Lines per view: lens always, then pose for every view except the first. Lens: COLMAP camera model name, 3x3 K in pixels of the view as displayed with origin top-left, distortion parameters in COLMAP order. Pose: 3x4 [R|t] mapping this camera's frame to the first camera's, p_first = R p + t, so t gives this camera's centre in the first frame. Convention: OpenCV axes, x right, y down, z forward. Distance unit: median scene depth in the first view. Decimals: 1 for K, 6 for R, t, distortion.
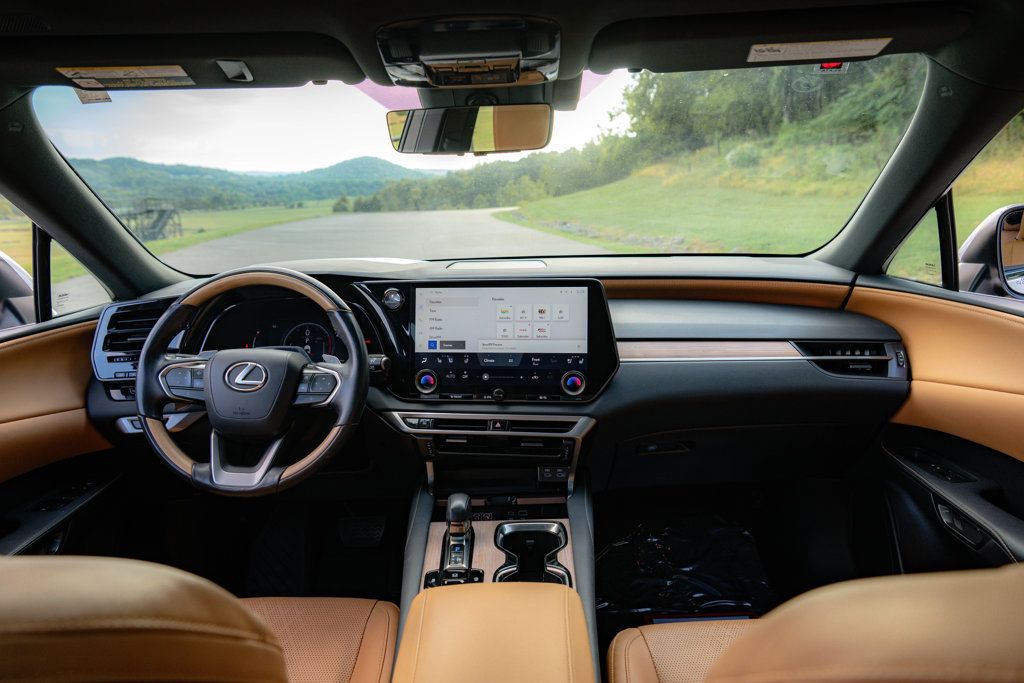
lens RADIAL K [[692.1, 0, 512.0], [0, 692.1, 341.5], [0, 0, 1]] dist [0.000089, -0.000433]
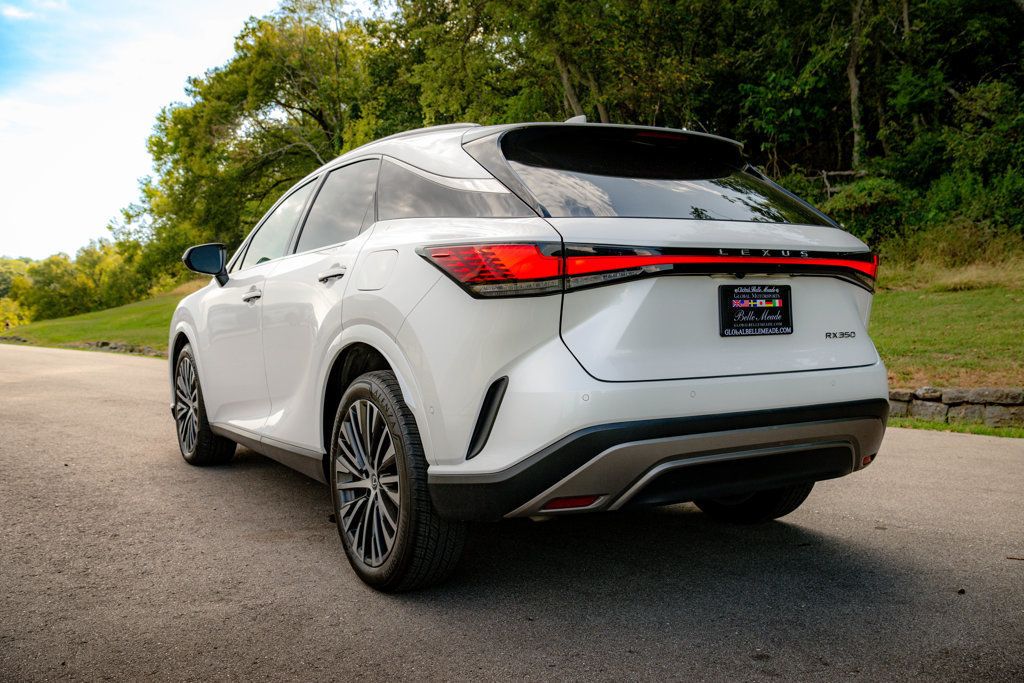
lens RADIAL K [[965.5, 0, 512.0], [0, 965.5, 341.5], [0, 0, 1]] dist [-0.021917, -0.004679]
pose [[0.855525, 0.006281, 0.517723, -1.562205], [0.094440, 0.981259, -0.167964, 0.901426], [-0.509076, 0.192591, 0.838898, -2.505464]]
